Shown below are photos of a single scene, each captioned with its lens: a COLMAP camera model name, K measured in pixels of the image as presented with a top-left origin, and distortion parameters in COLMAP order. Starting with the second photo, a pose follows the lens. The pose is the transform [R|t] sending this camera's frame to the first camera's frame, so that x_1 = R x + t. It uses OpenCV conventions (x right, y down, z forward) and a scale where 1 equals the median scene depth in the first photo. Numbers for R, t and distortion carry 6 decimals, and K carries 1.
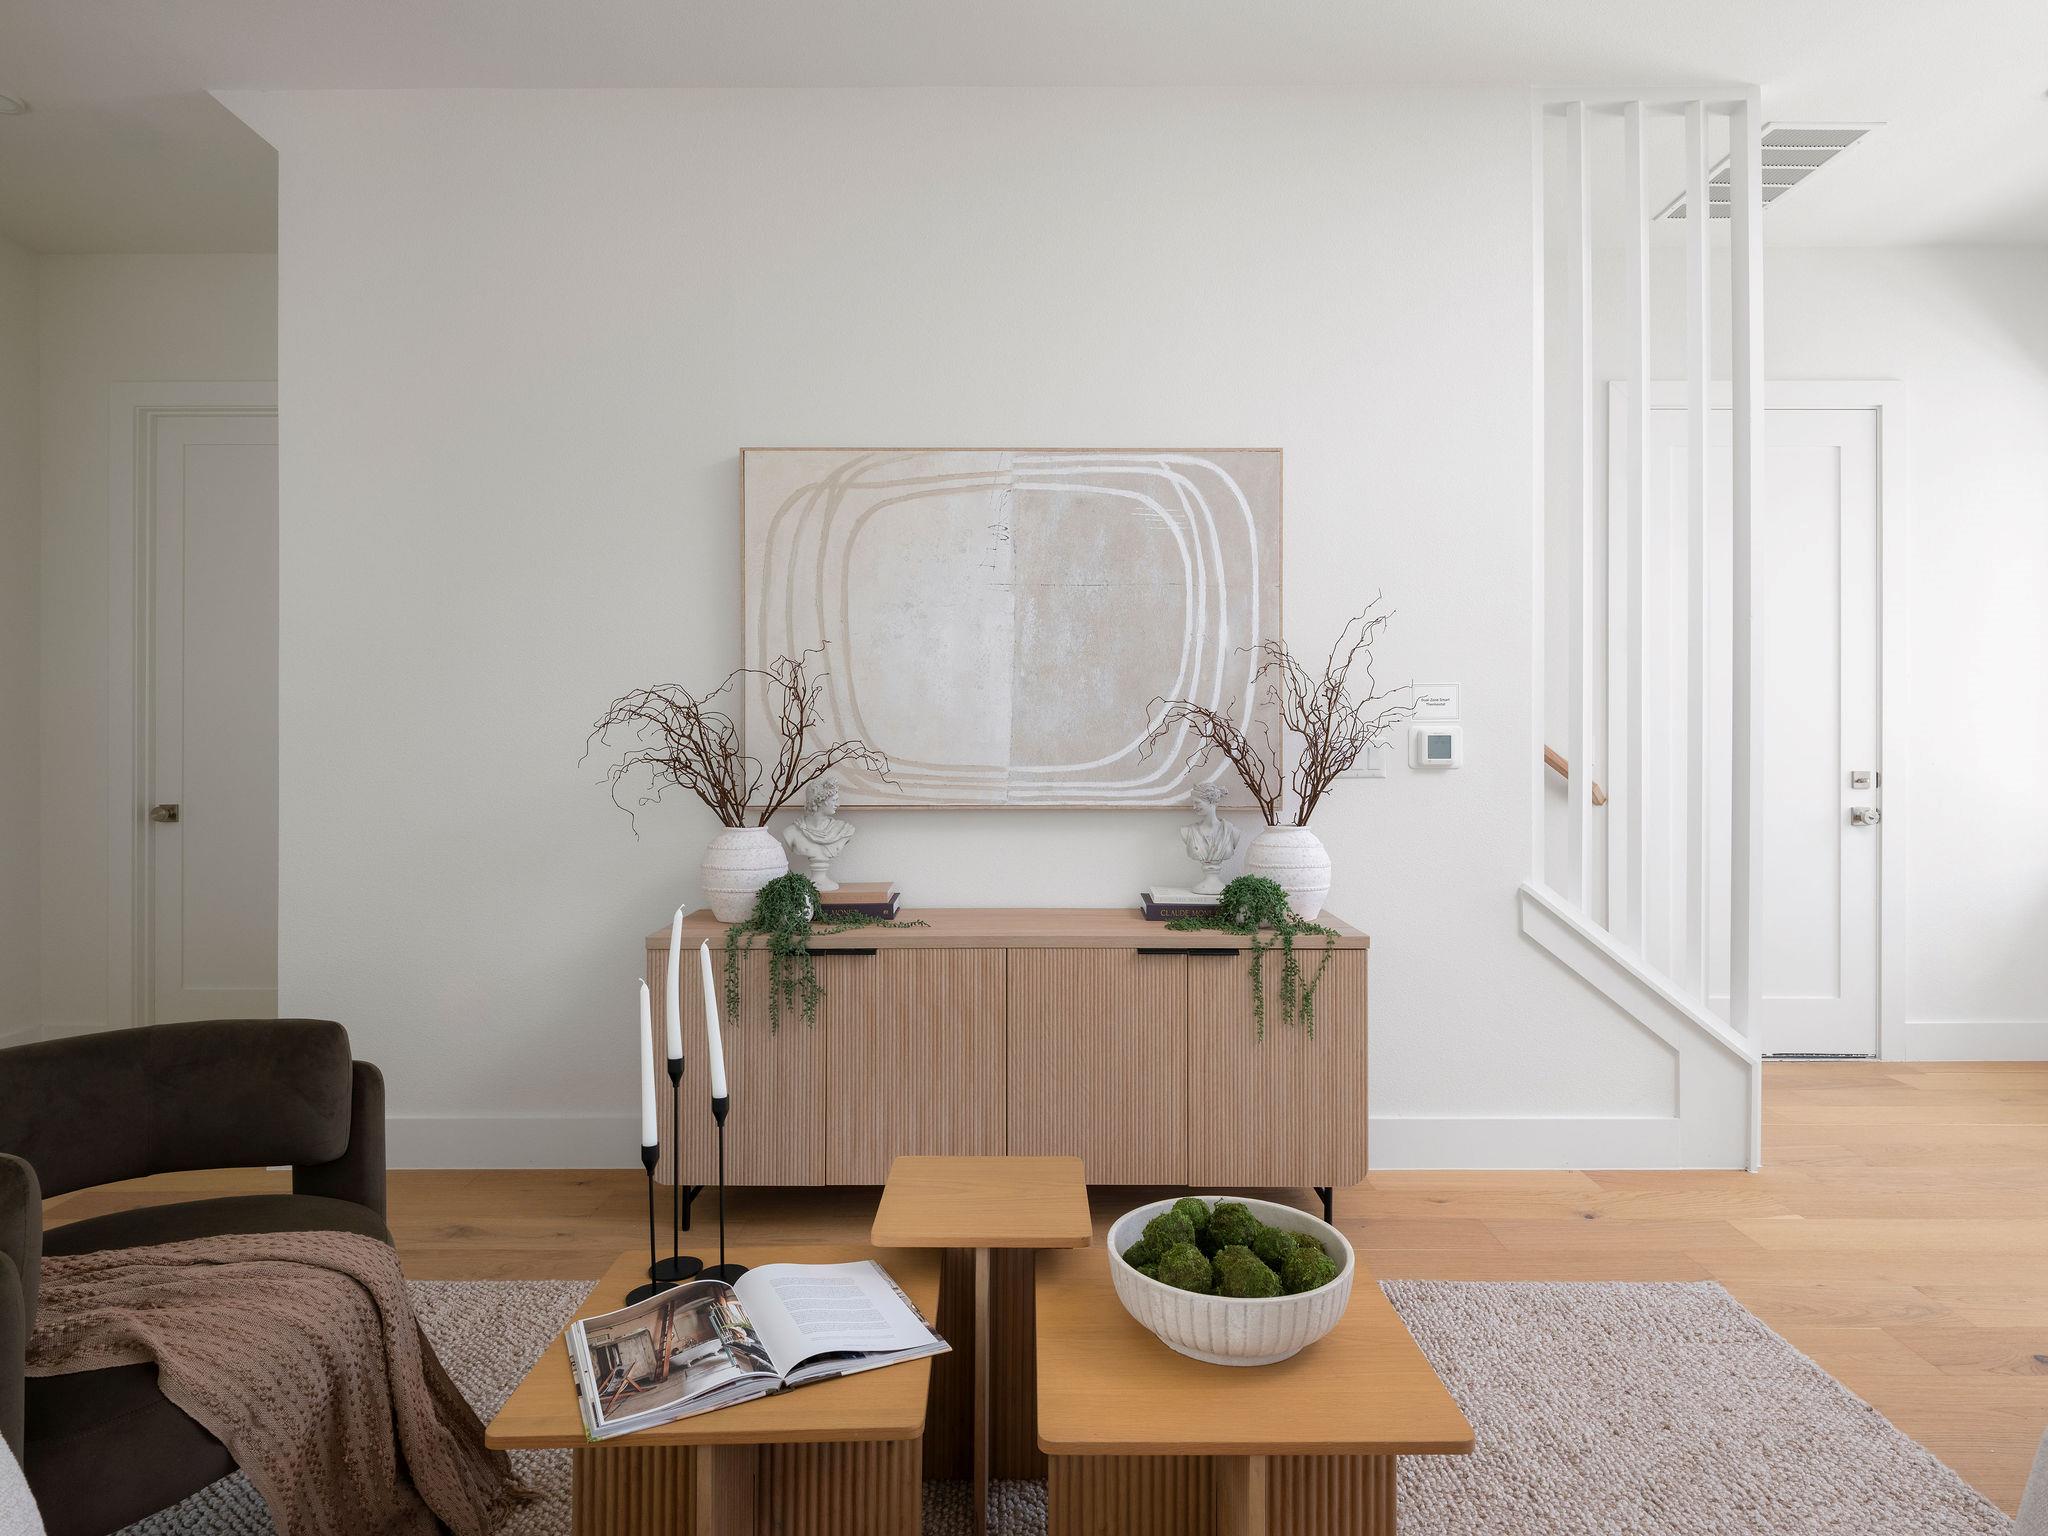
lens RADIAL K [[1118.2, 0, 1002.1], [0, 1118.2, 729.9], [0, 0, 1]] dist [0.000120, -0.002777]
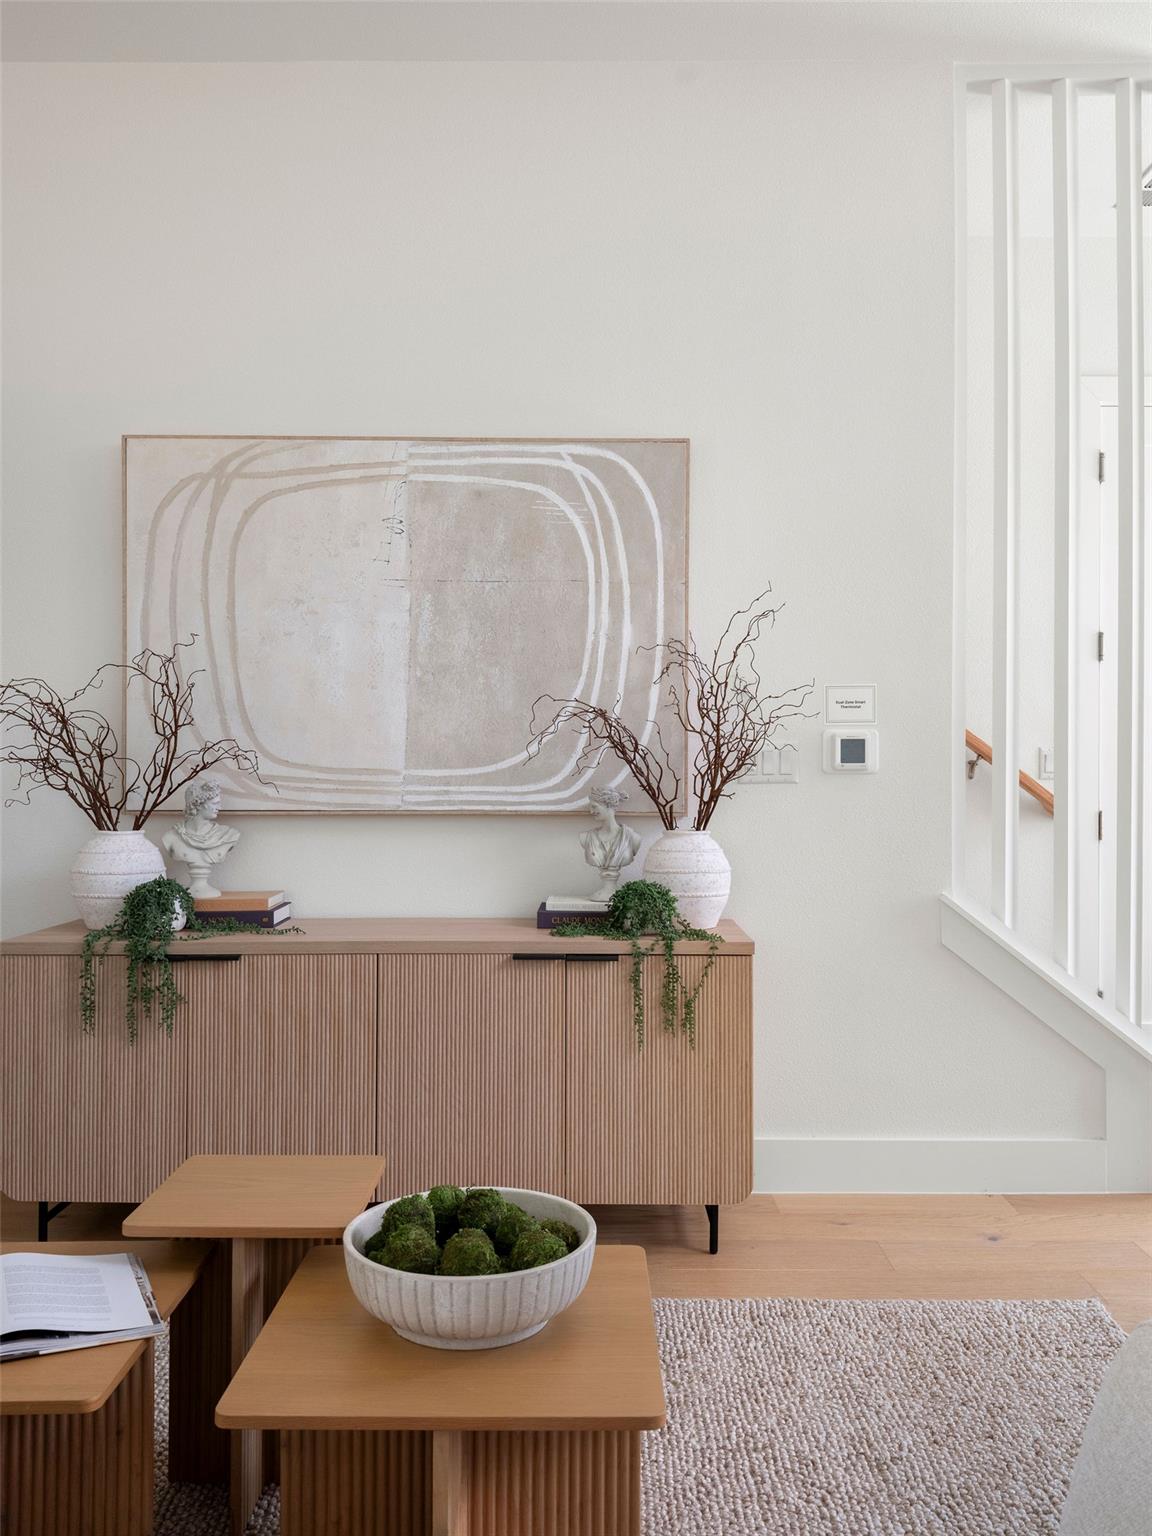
lens RADIAL K [[1179.4, 0, 576.0], [0, 1179.4, 768.0], [0, 0, 1]] dist [0.039692, -0.071092]
pose [[0.999979, 0.003162, 0.005654, 0.153687], [-0.003154, 0.999994, -0.001295, 0.033111], [-0.005658, 0.001277, 0.999983, -0.014467]]
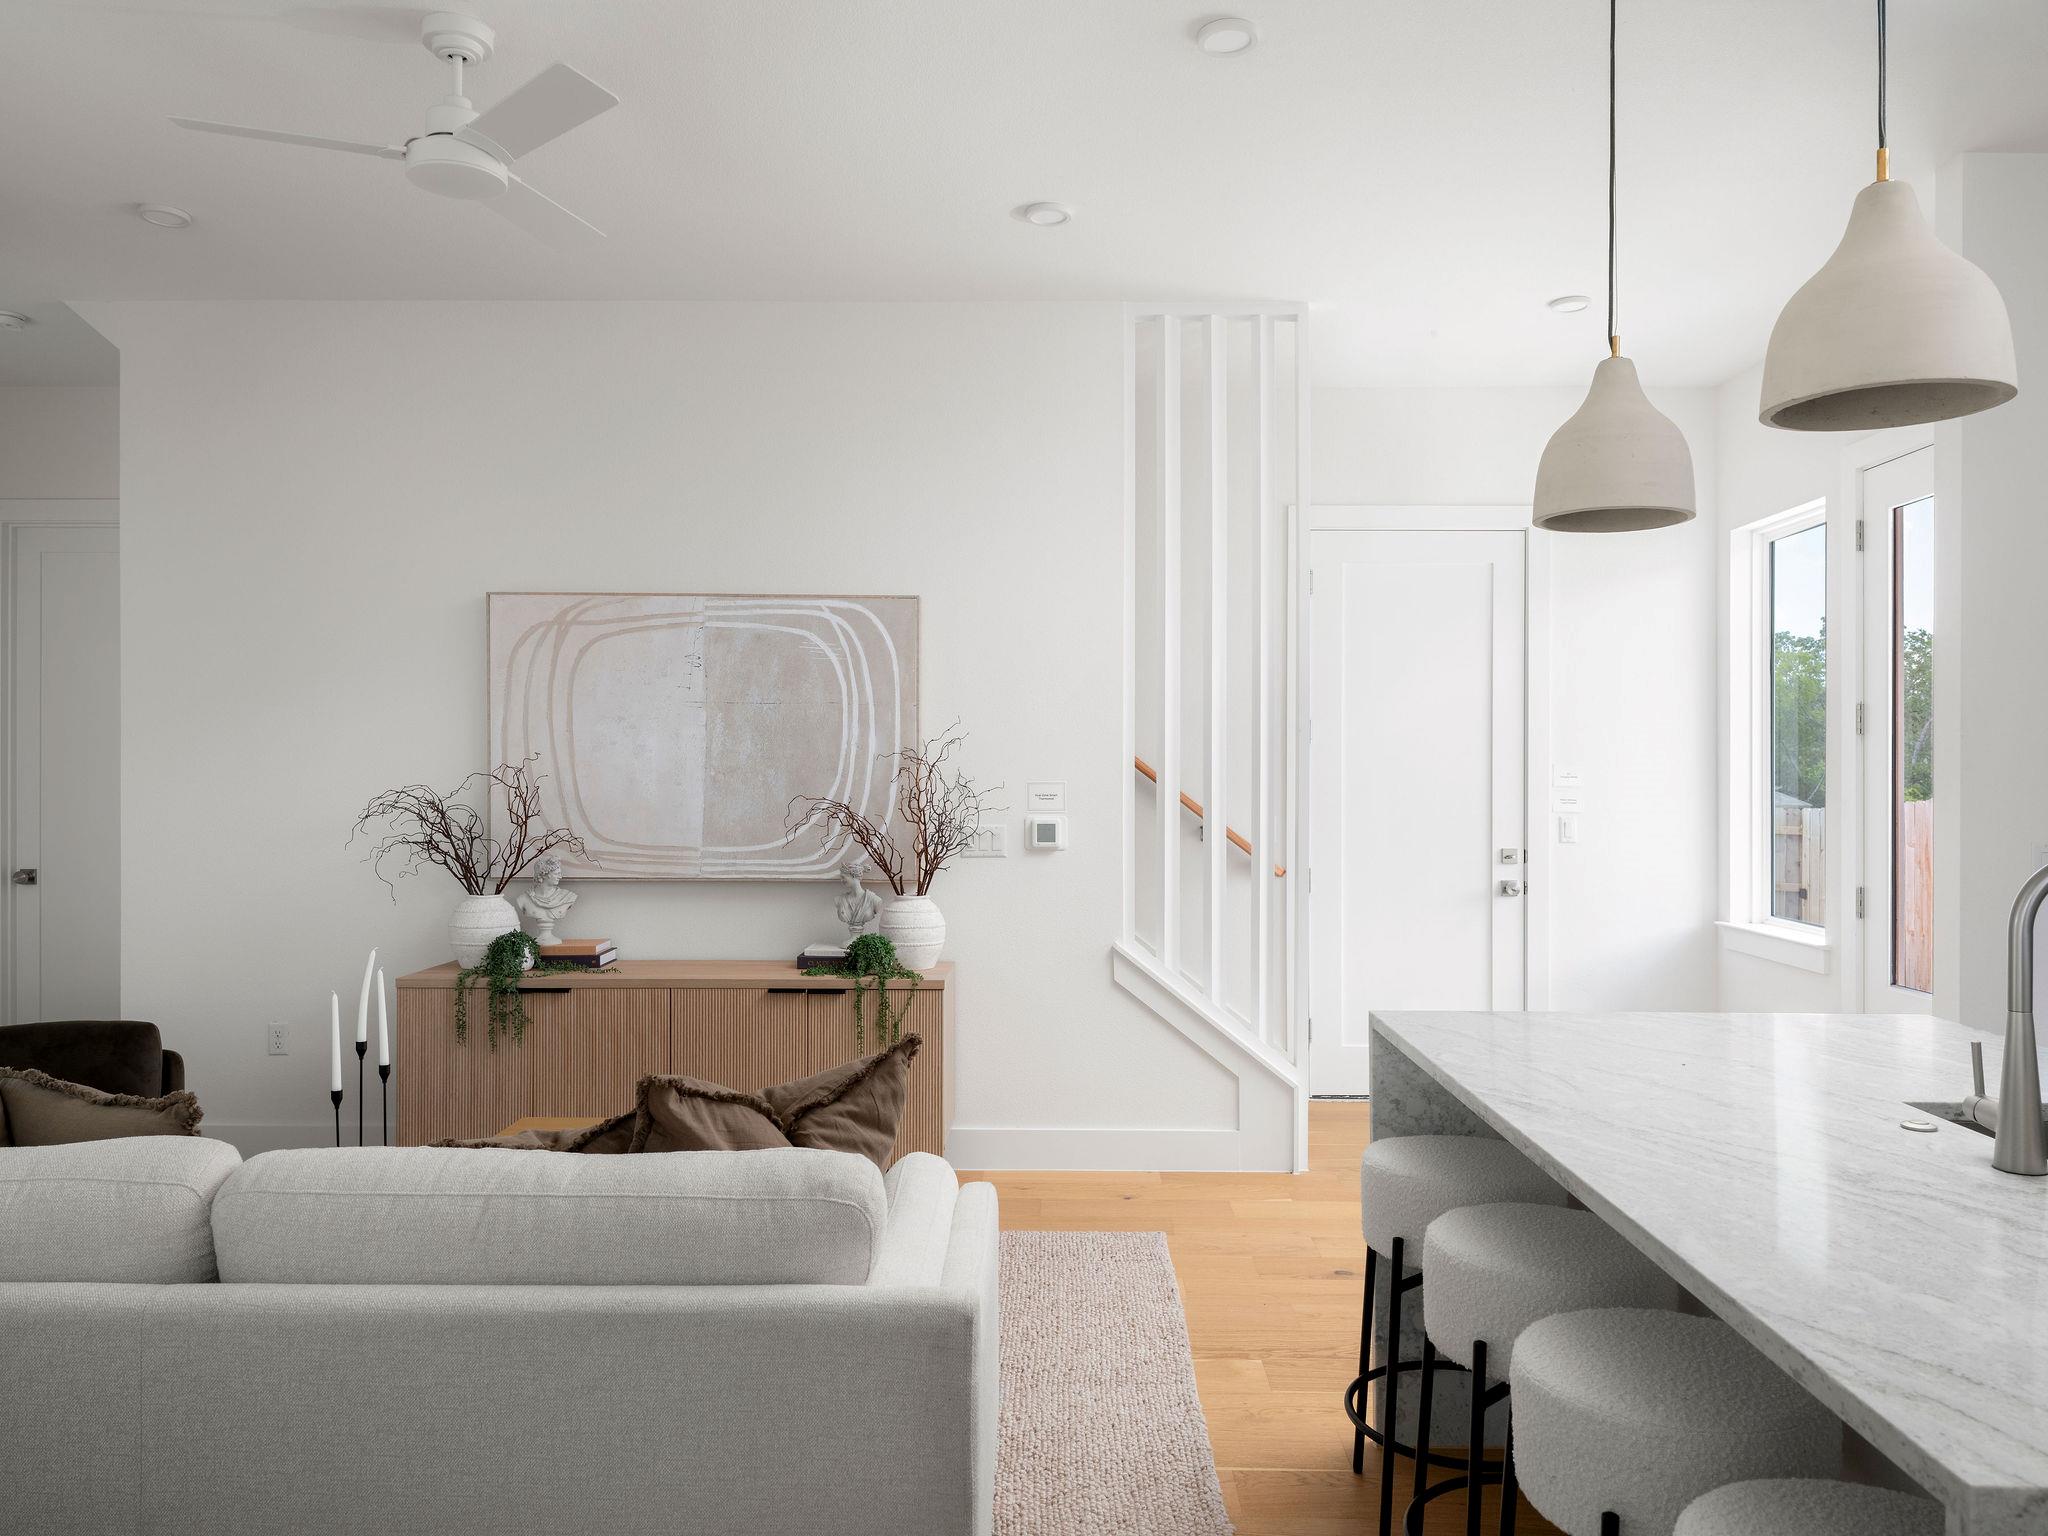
lens RADIAL K [[1391.5, 0, 1034.3], [0, 1391.5, 779.7], [0, 0, 1]] dist [0.030332, -0.052933]
pose [[0.999984, 0.005139, -0.002278, 0.397436], [-0.005113, 0.999921, 0.011507, -0.065490], [0.002337, -0.011495, 0.999931, -0.585046]]
